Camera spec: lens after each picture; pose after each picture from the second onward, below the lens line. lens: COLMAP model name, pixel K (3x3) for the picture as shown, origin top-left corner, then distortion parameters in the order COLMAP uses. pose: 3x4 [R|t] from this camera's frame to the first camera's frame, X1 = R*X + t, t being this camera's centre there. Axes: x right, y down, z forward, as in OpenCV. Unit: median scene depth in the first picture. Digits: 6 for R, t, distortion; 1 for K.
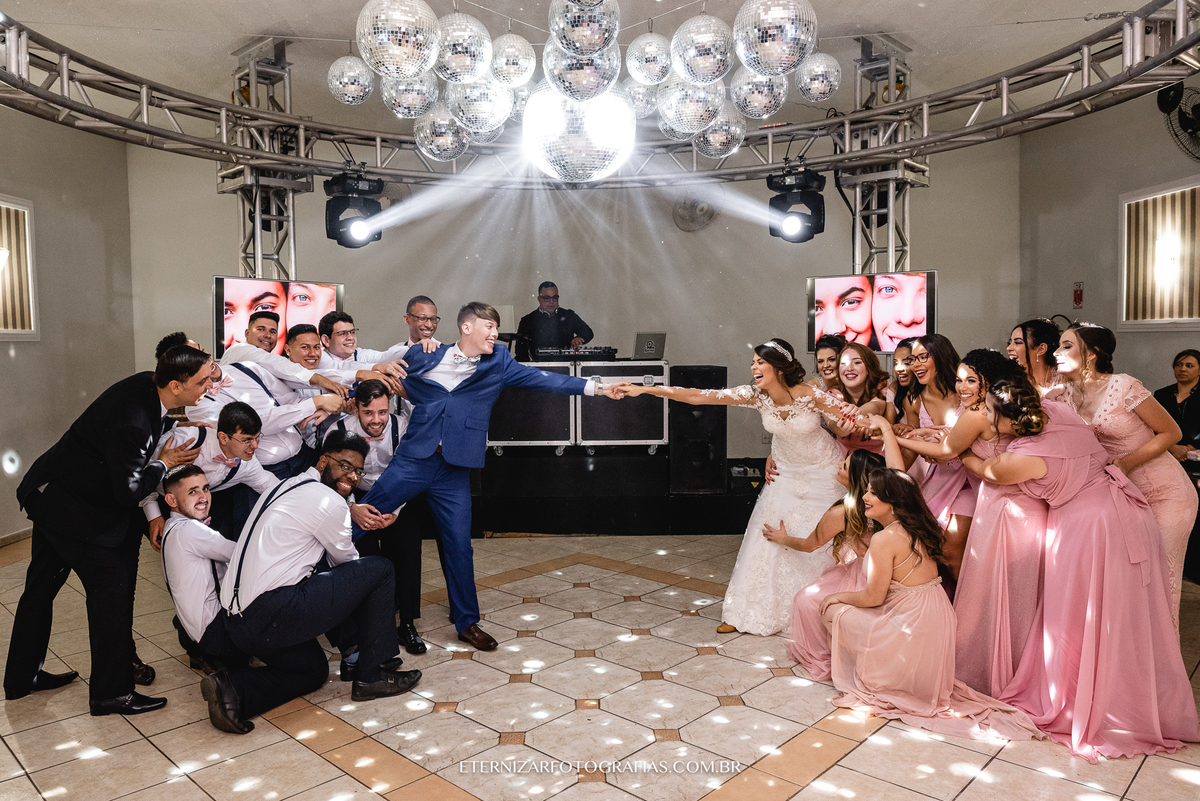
lens RADIAL K [[818.6, 0, 596.3], [0, 818.6, 396.1], [0, 0, 1]] dist [-0.011319, -0.001688]
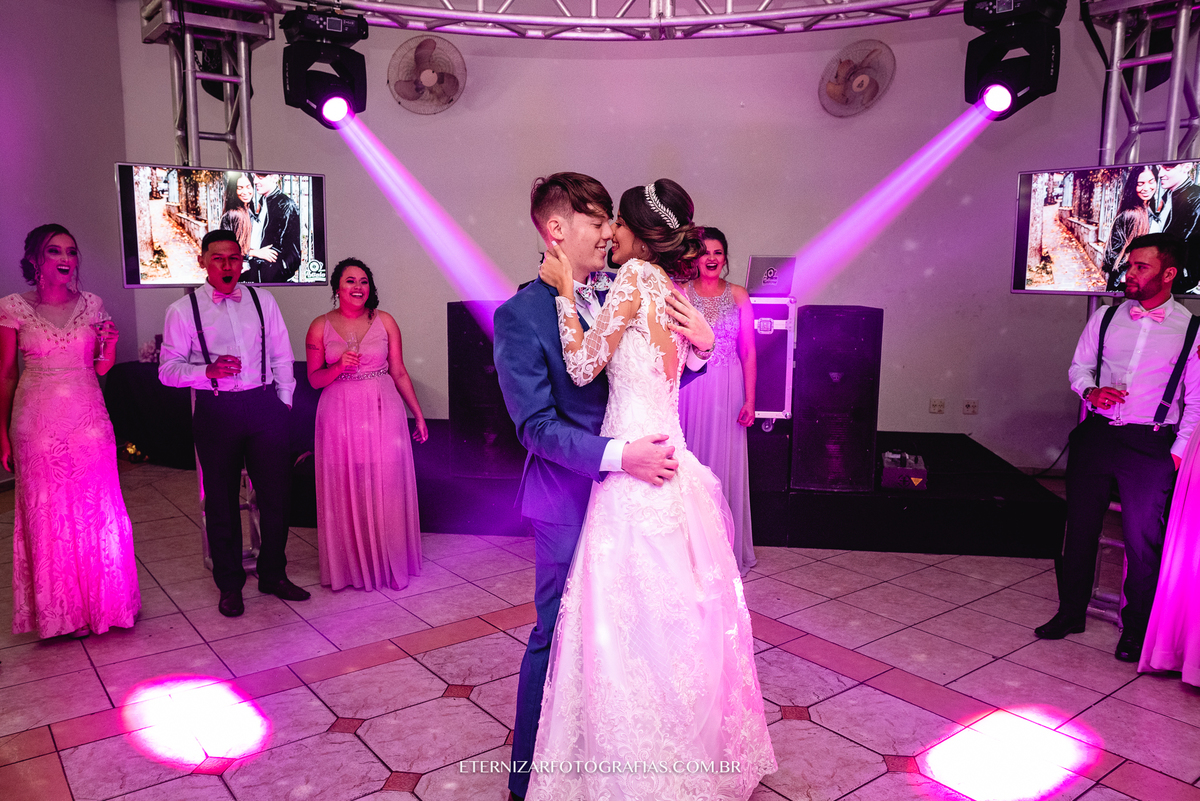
lens RADIAL K [[898.9, 0, 607.5], [0, 898.9, 409.1], [0, 0, 1]] dist [-0.019269, 0.000484]
pose [[0.989929, 0.038660, -0.136182, 0.042601], [-0.026307, 0.995470, 0.091365, -0.016785], [0.139098, -0.086863, 0.986462, 0.259077]]
